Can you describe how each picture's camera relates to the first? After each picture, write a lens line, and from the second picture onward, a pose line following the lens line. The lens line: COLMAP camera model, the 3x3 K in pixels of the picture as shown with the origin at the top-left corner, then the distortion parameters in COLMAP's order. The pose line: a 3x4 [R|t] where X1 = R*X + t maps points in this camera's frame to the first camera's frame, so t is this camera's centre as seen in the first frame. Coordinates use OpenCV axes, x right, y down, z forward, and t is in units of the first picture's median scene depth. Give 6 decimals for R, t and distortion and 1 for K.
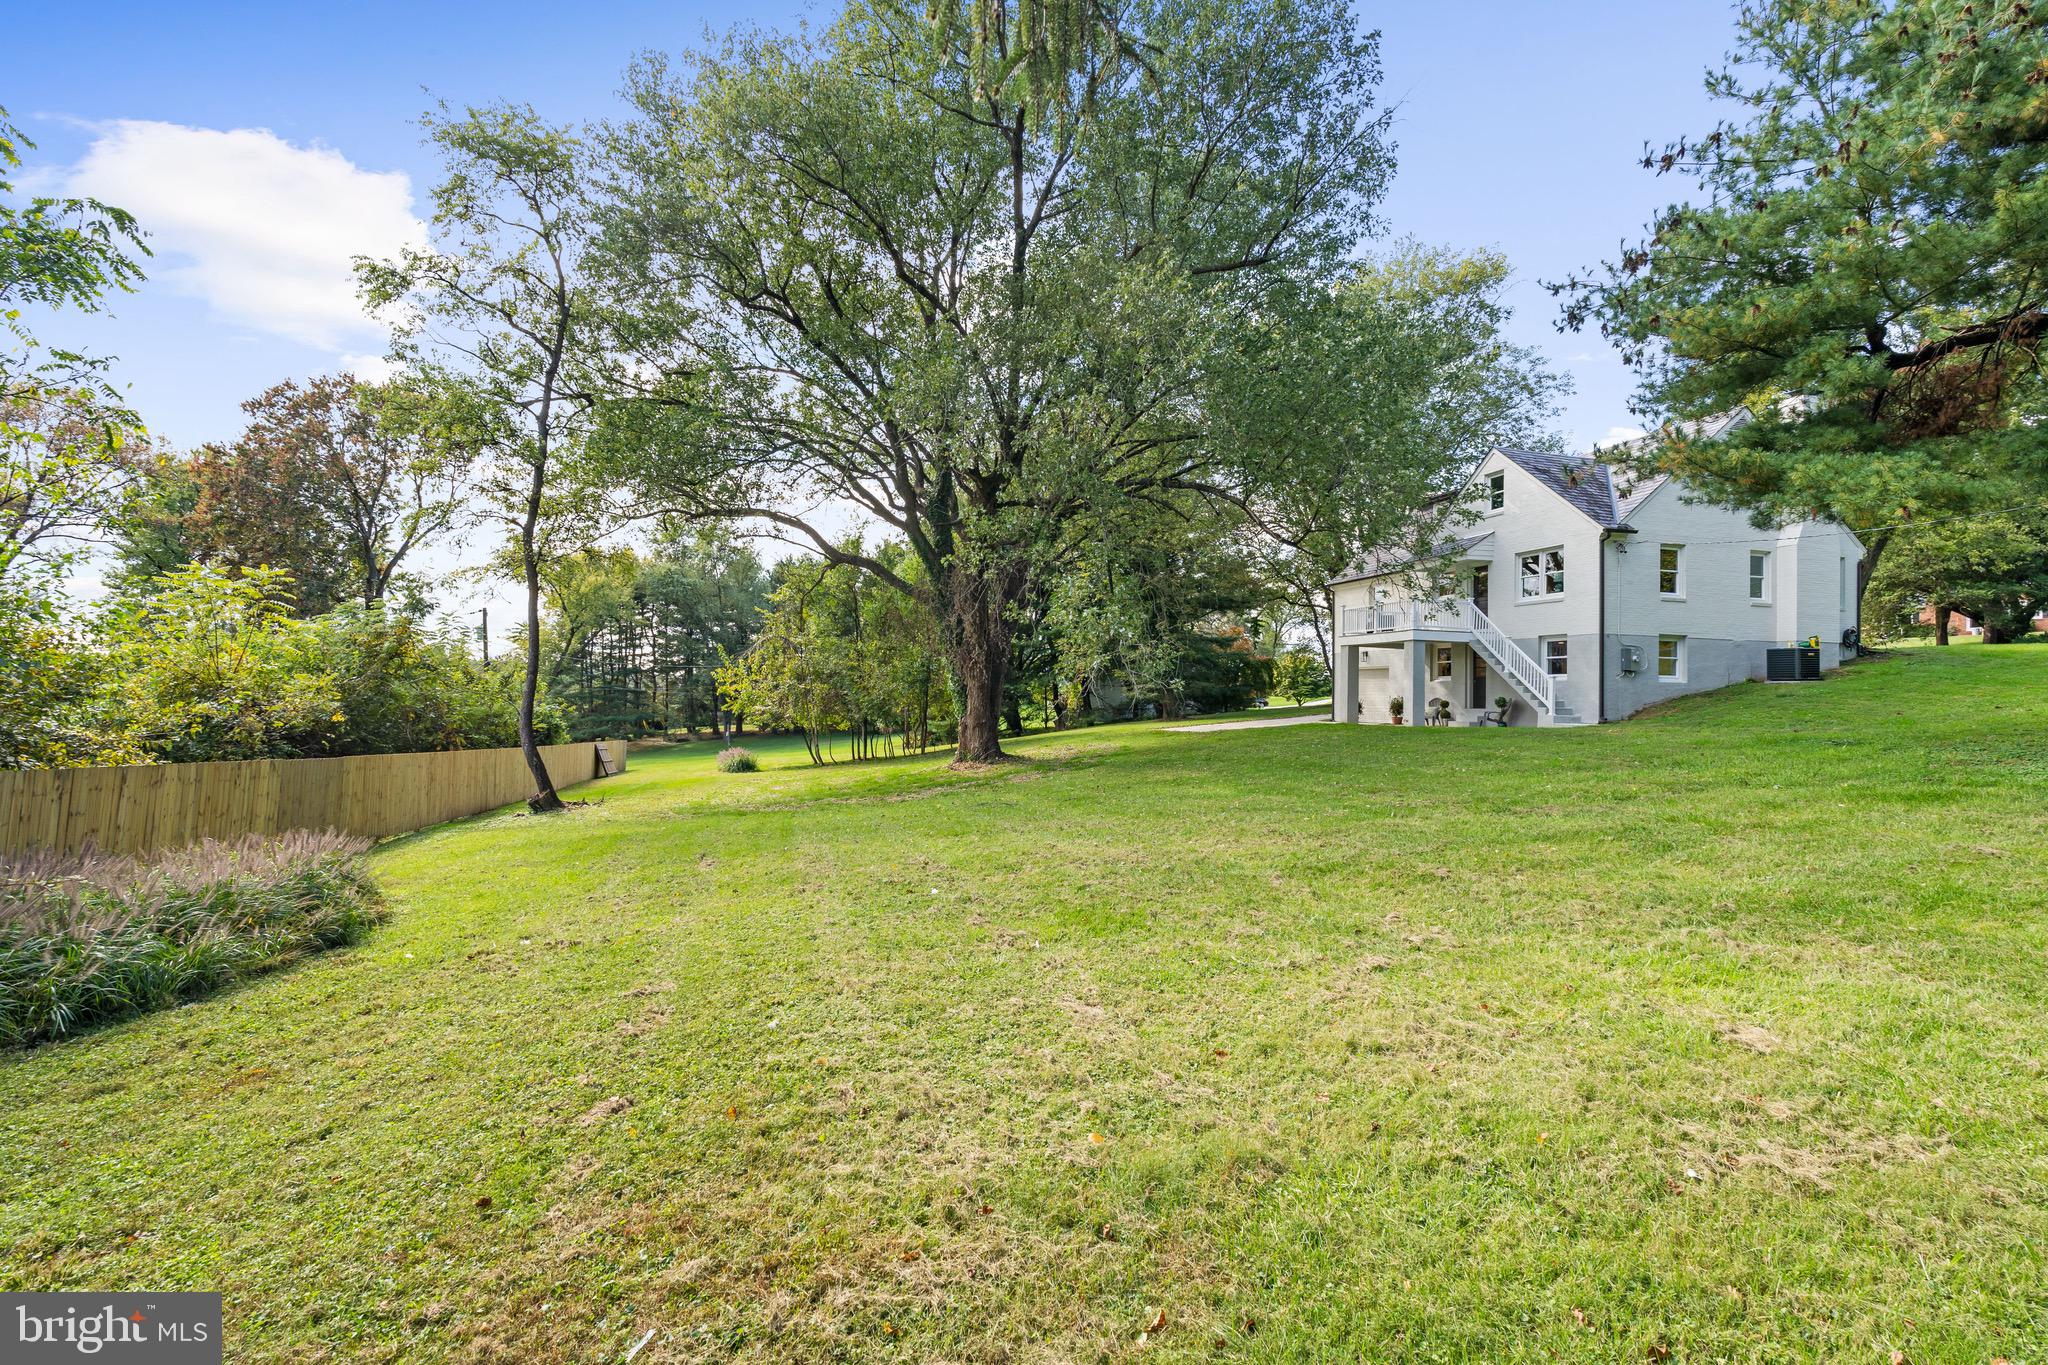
lens RADIAL K [[932.3, 0, 1024.6], [0, 932.3, 679.6], [0, 0, 1]] dist [-0.002583, 0.001798]
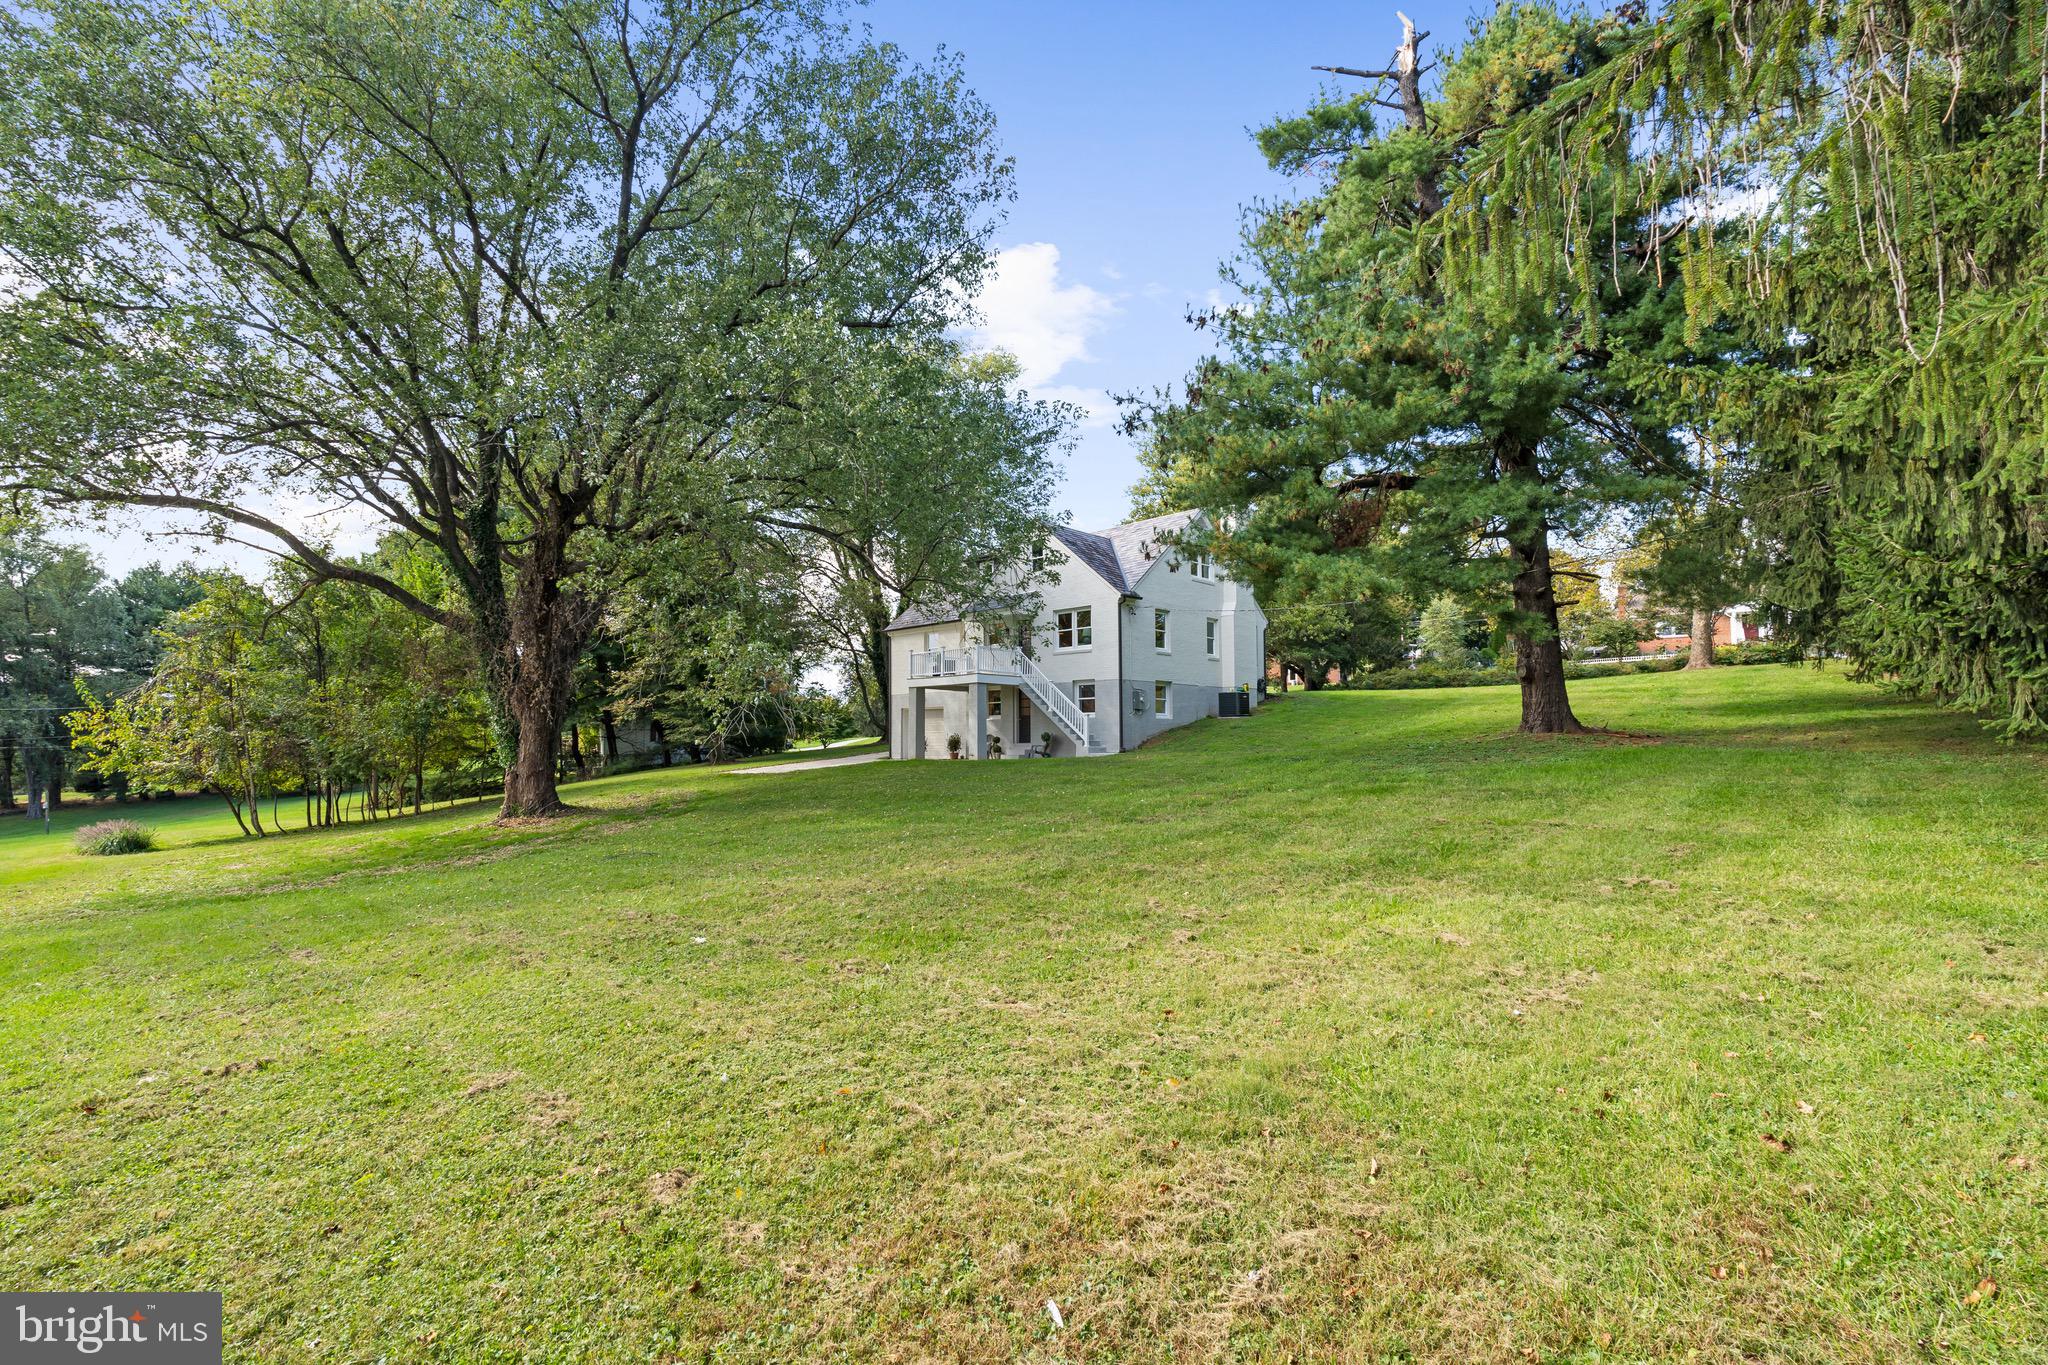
lens RADIAL K [[932.3, 0, 1027.9], [0, 932.3, 687.8], [0, 0, 1]] dist [-0.002583, 0.001798]
pose [[0.854261, 0.010272, 0.519743, -0.120759], [0.010026, 0.999293, -0.036228, 0.005173], [-0.519748, 0.036159, 0.853554, 0.010901]]
